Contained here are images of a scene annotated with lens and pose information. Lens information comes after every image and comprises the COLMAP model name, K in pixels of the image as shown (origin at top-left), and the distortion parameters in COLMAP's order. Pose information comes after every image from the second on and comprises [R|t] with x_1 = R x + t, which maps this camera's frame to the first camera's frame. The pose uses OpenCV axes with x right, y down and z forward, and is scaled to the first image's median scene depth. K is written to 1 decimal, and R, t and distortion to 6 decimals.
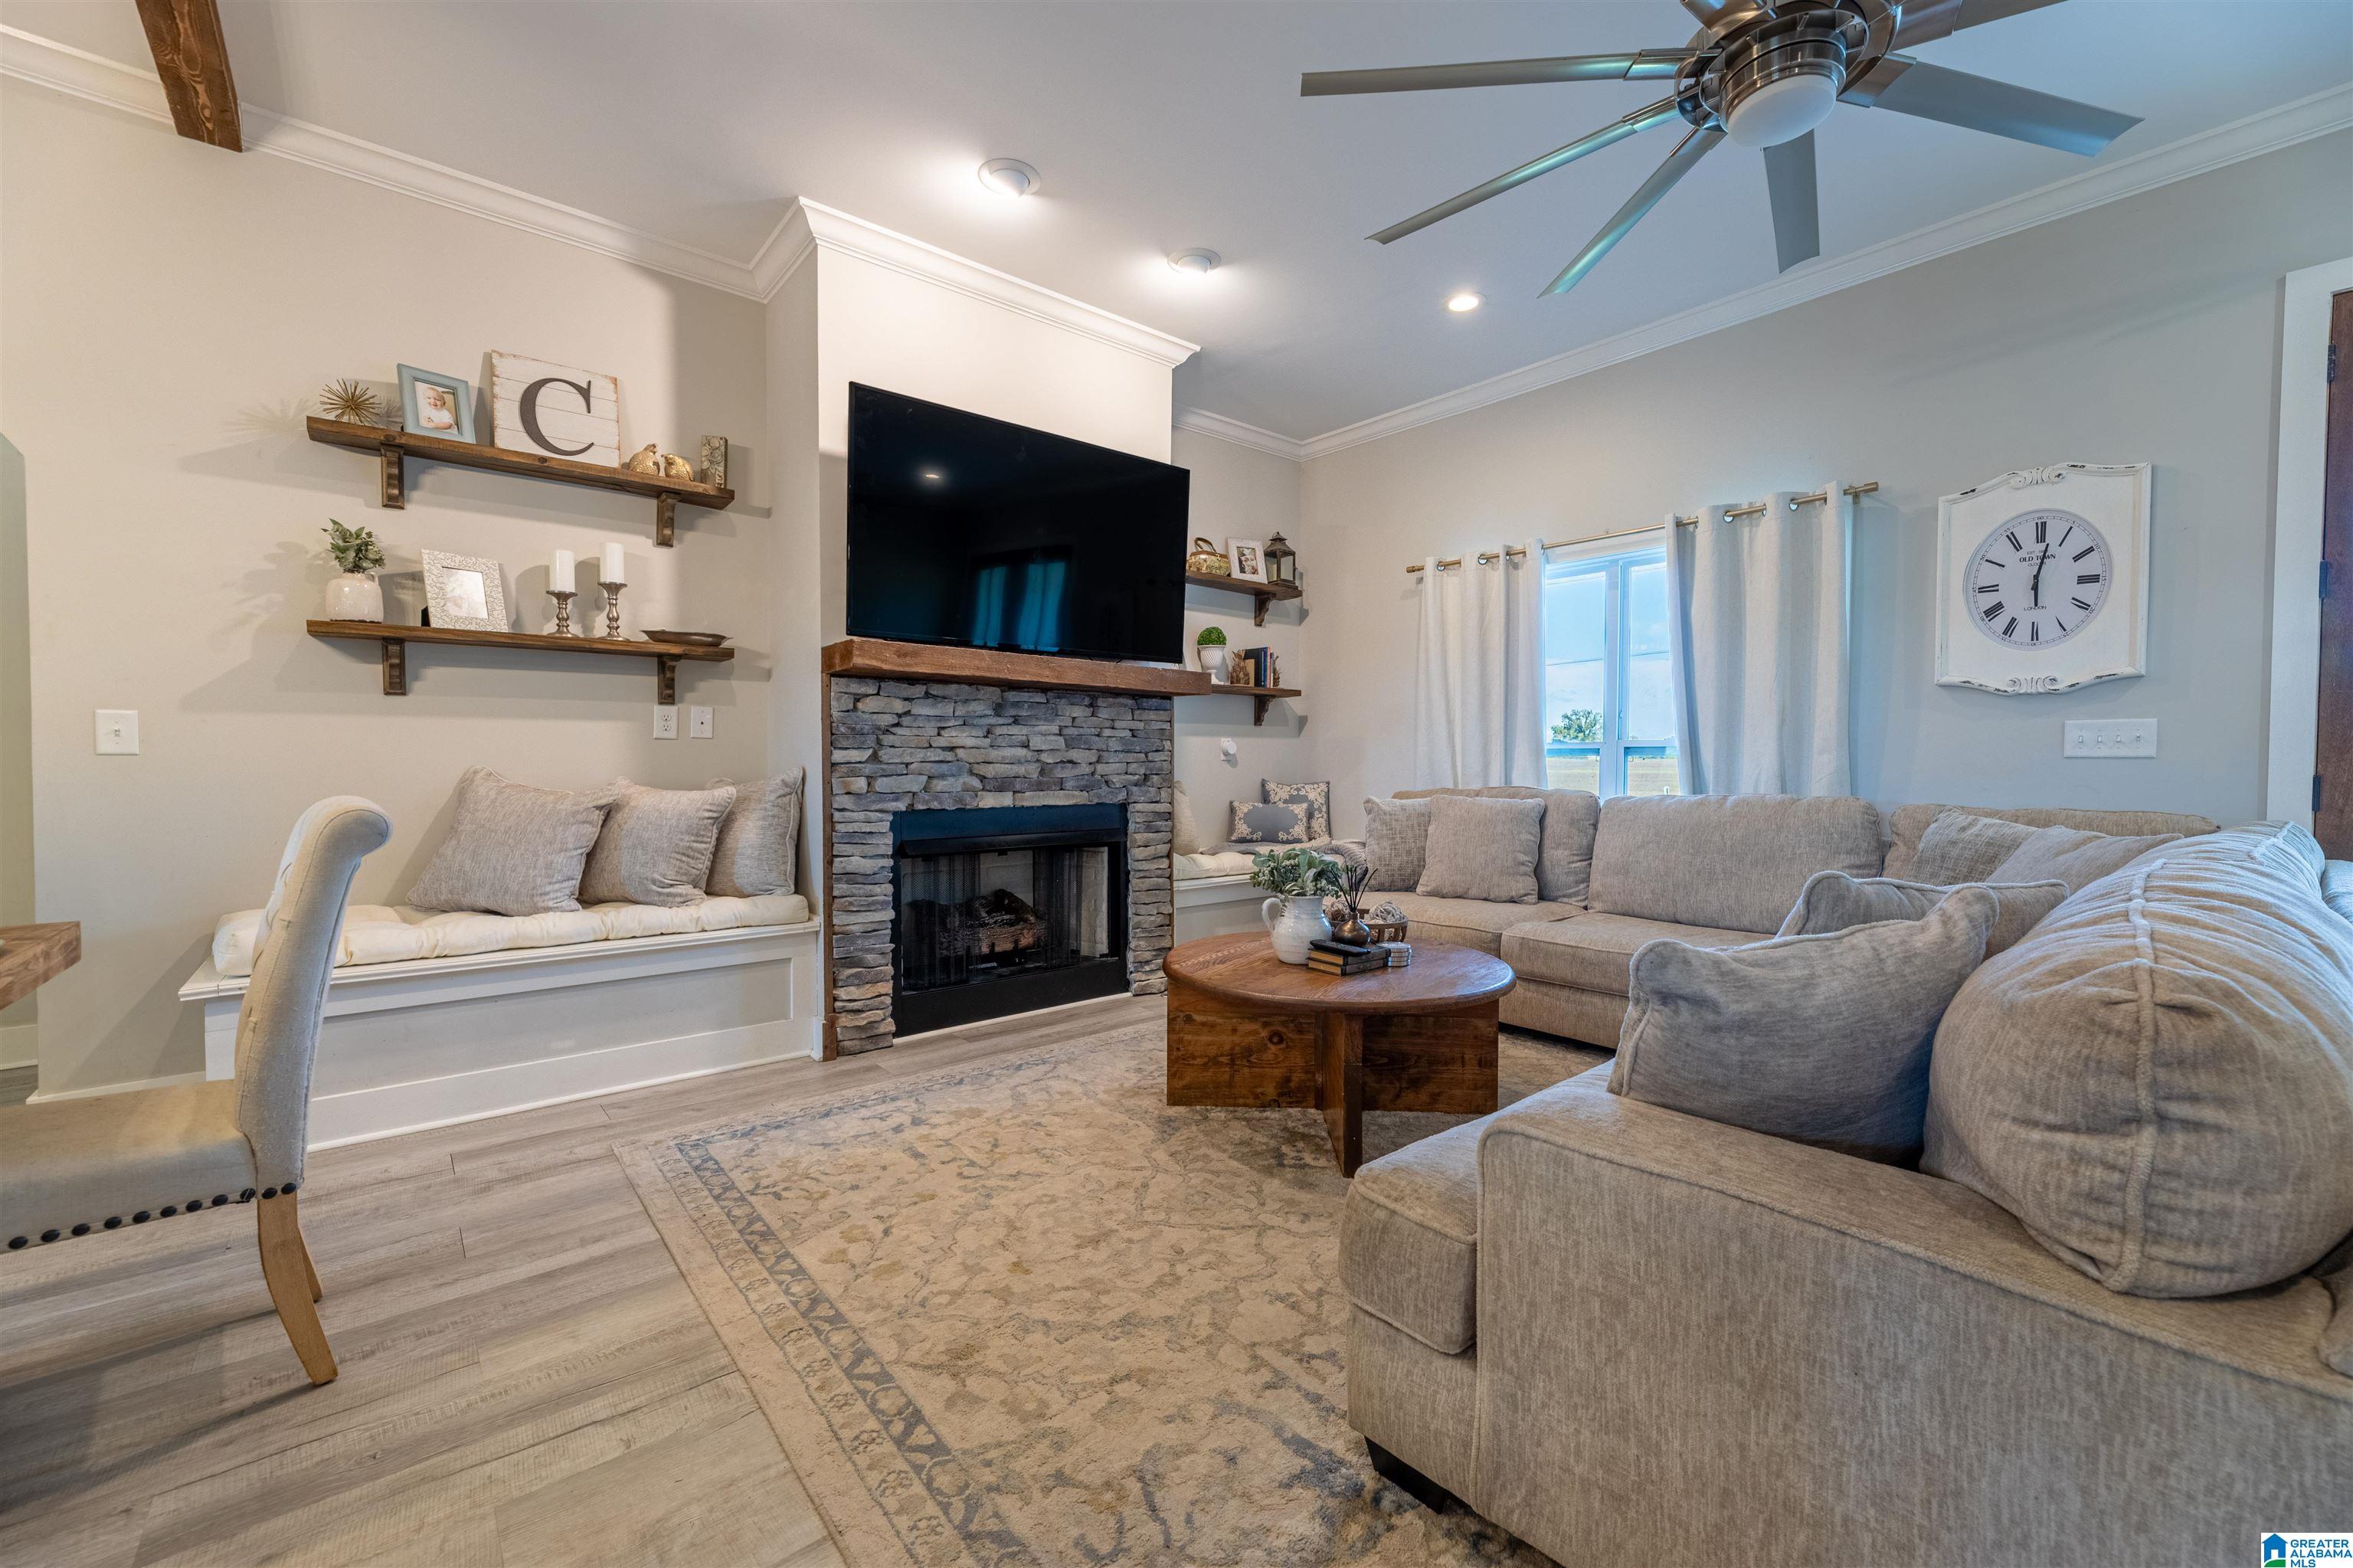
lens RADIAL K [[932.0, 0, 1176.5], [0, 932.0, 784.0], [0, 0, 1]] dist [-0.000814, 0.000139]
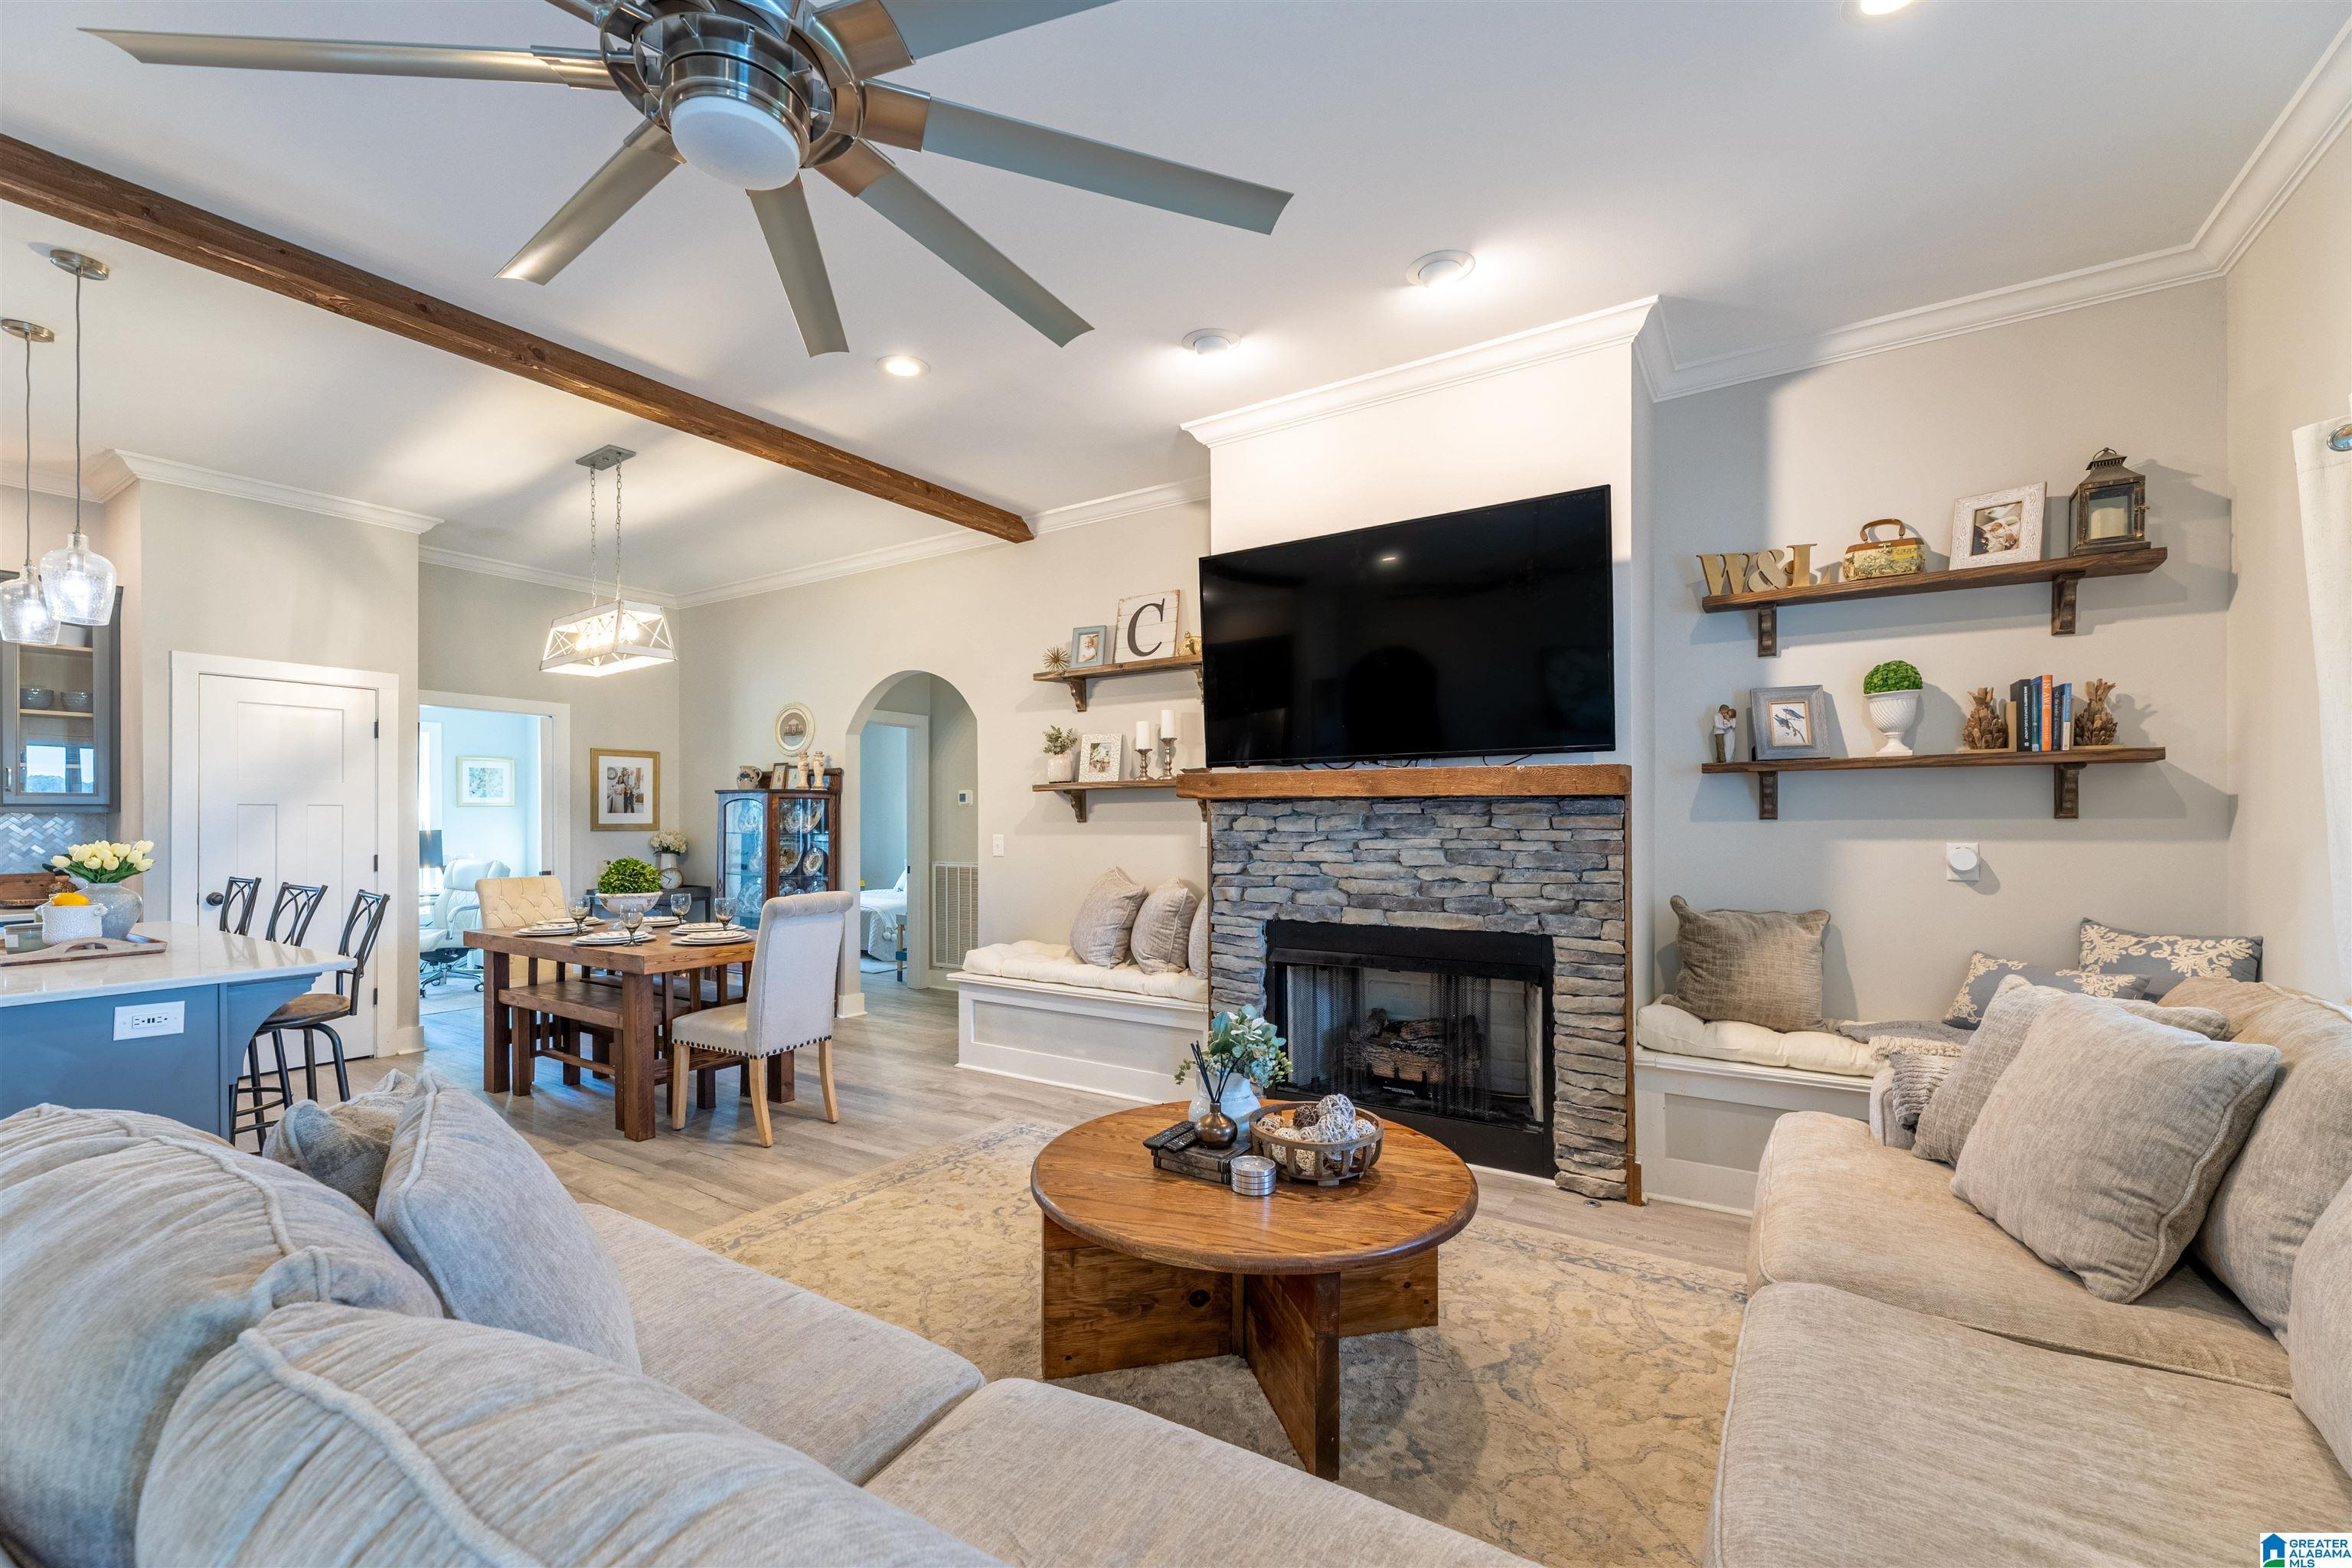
lens RADIAL K [[960.4, 0, 1178.9], [0, 960.4, 821.6], [0, 0, 1]] dist [0.001153, 0.000130]
pose [[0.301176, -0.001999, -0.953566, 0.783039], [-0.019819, 0.999769, -0.008356, -0.077899], [0.953362, 0.021416, 0.301067, 0.580200]]
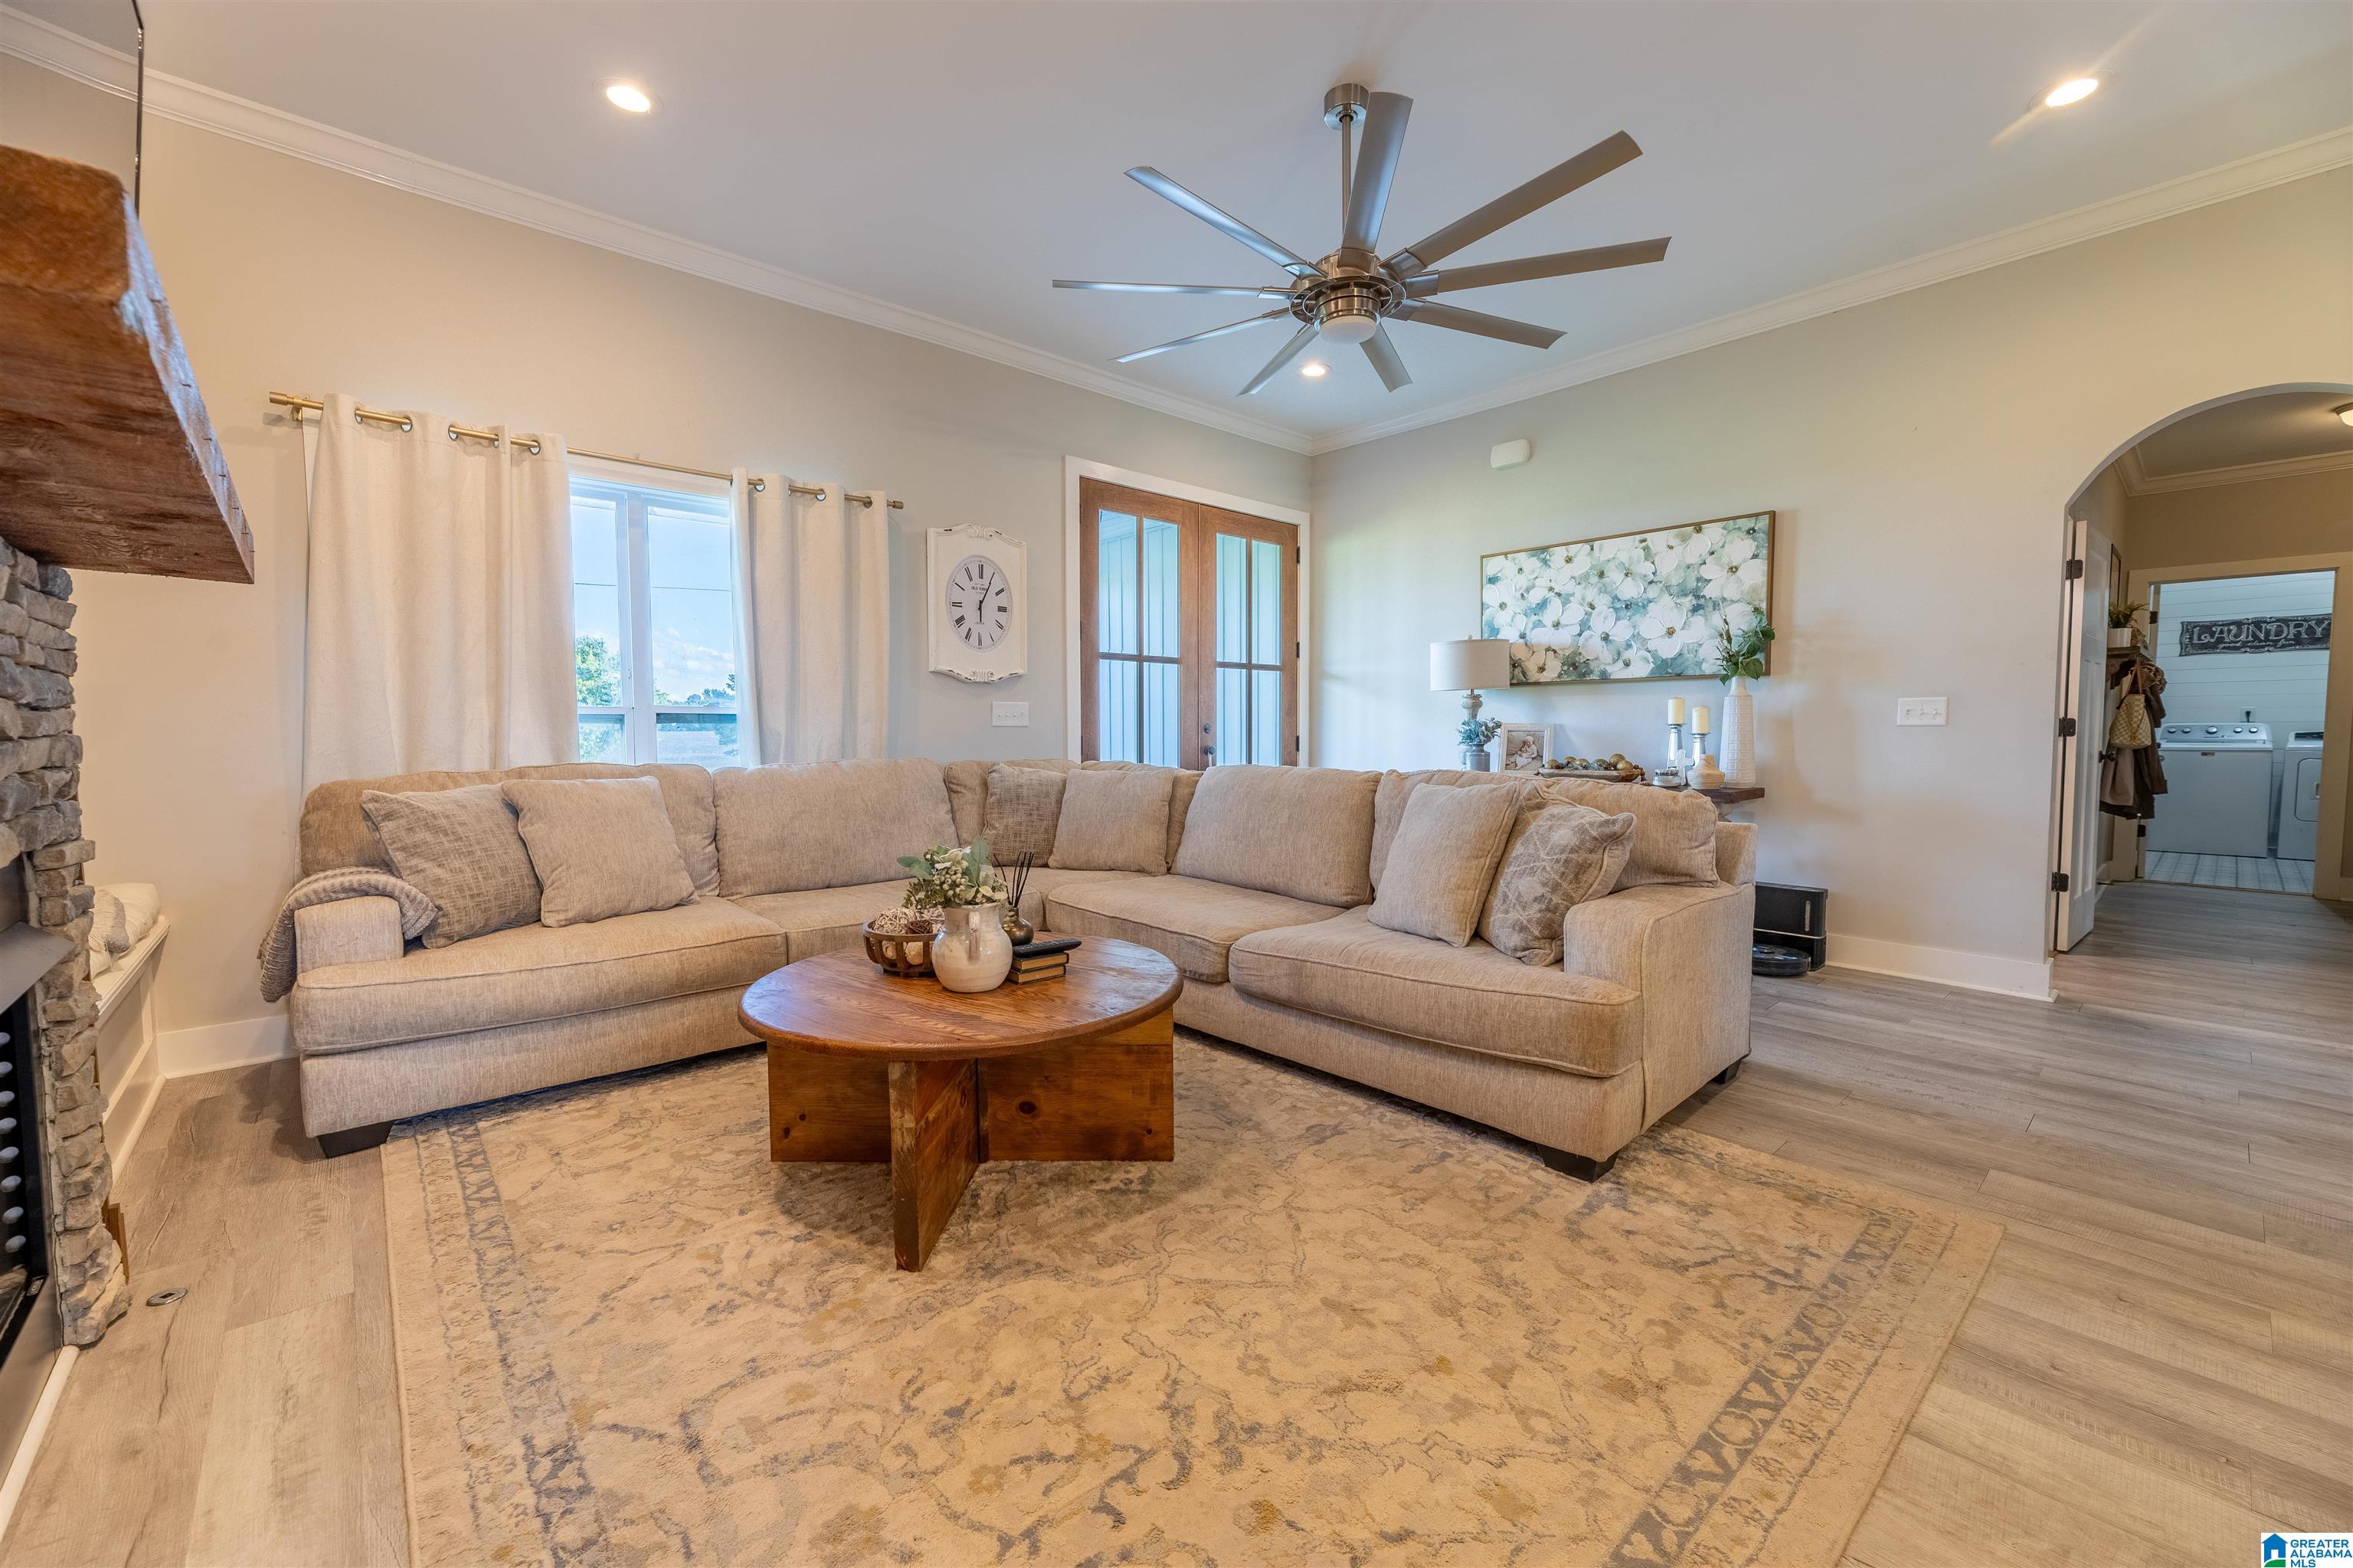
lens RADIAL K [[932.0, 0, 1176.5], [0, 932.0, 784.0], [0, 0, 1]] dist [-0.000814, 0.000139]
pose [[-0.015164, -0.060752, 0.998038, -0.531556], [0.027685, 0.997744, 0.061155, -0.018650], [-0.999502, 0.028558, -0.013448, 0.698183]]
